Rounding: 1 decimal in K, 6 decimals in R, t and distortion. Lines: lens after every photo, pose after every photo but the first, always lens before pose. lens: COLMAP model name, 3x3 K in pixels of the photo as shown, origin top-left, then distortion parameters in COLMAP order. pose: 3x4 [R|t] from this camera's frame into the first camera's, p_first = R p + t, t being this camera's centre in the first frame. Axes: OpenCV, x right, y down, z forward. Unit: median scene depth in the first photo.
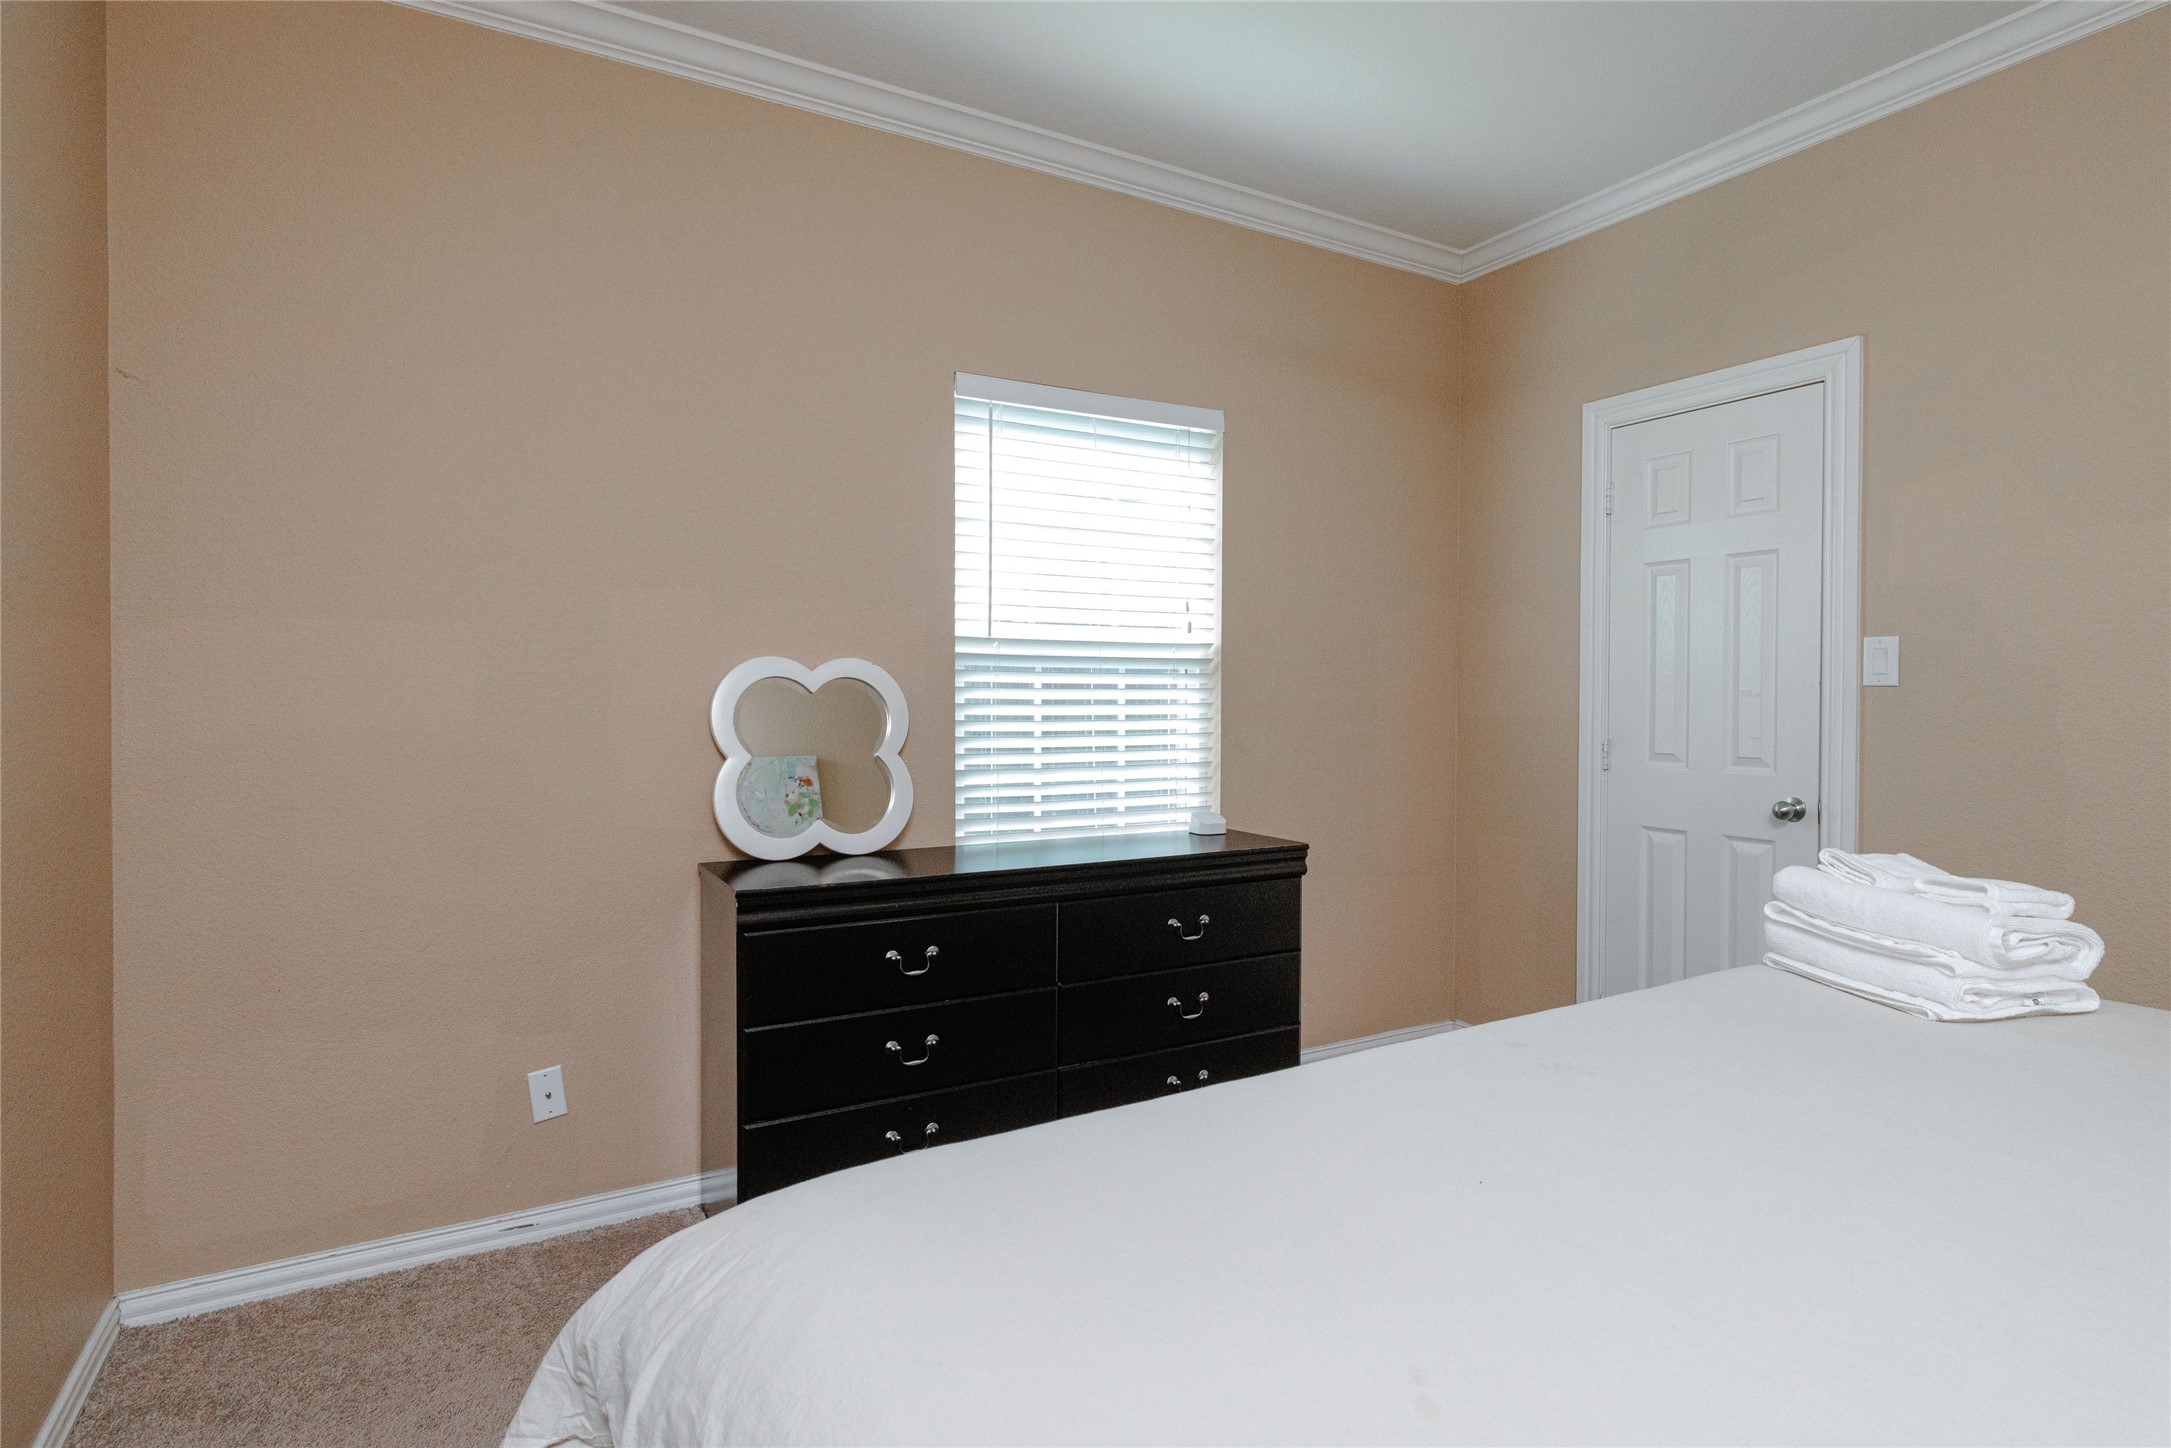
lens RADIAL K [[1335.3, 0, 1086.3], [0, 1335.3, 715.1], [0, 0, 1]] dist [0.014144, 0.000480]
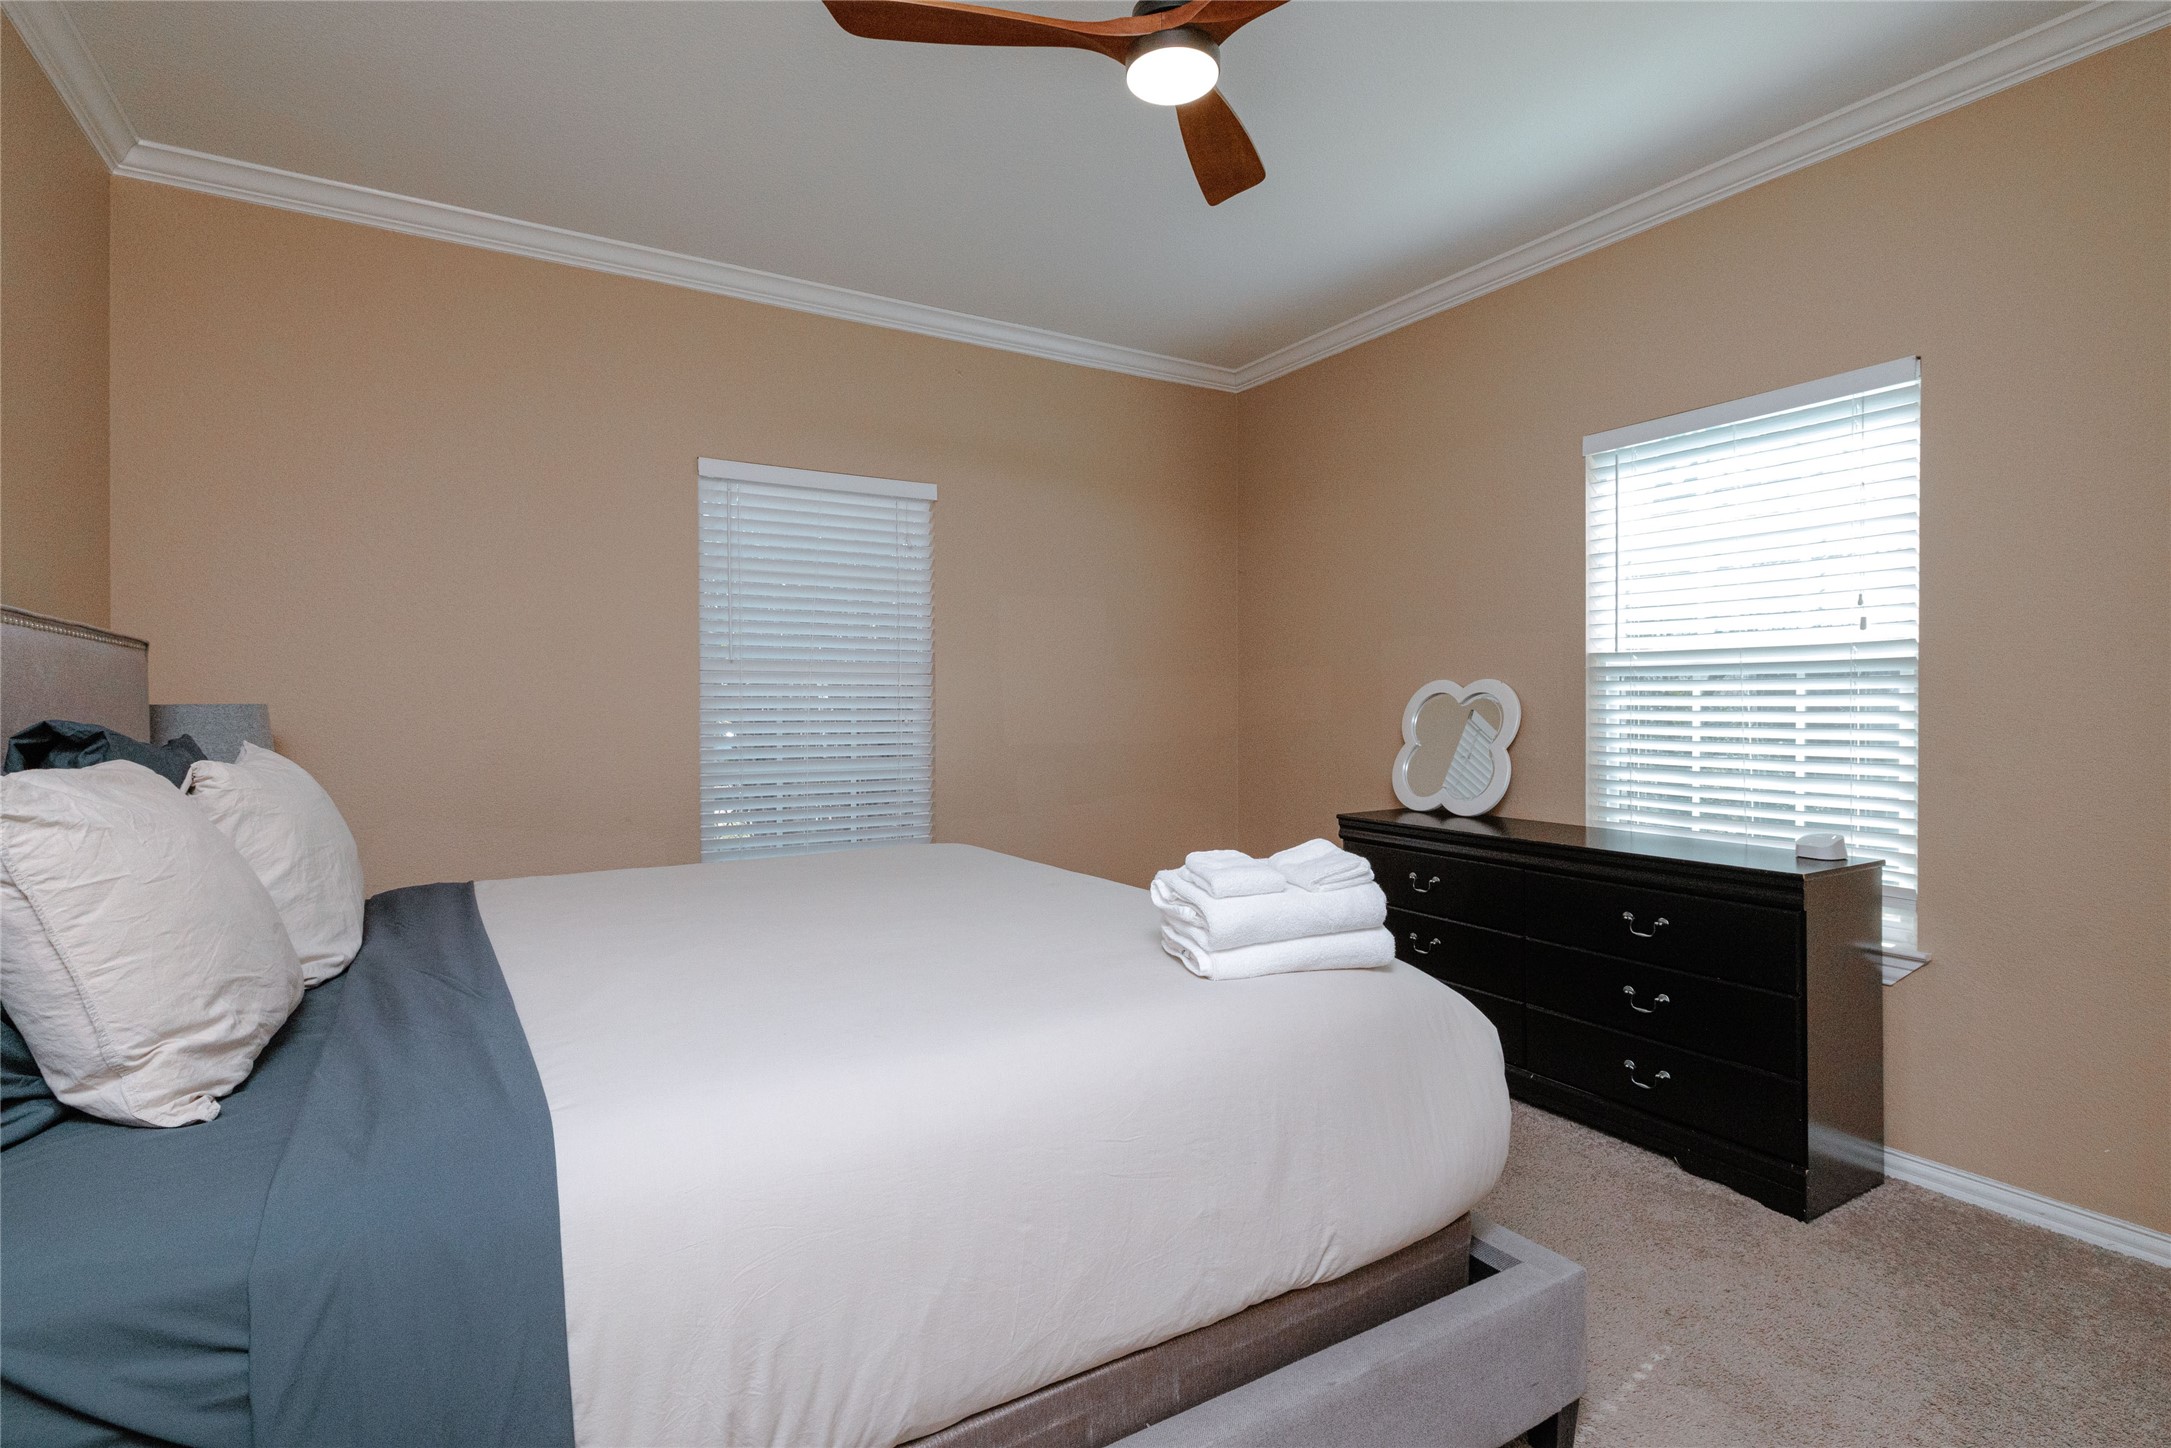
lens RADIAL K [[1027.7, 0, 1082.9], [0, 1027.7, 705.5], [0, 0, 1]] dist [-0.001140, 0.000690]
pose [[-0.044247, -0.000799, -0.999020, 0.799157], [-0.013623, 0.999907, -0.000196, -0.005615], [0.998928, 0.013601, -0.044254, 0.551338]]
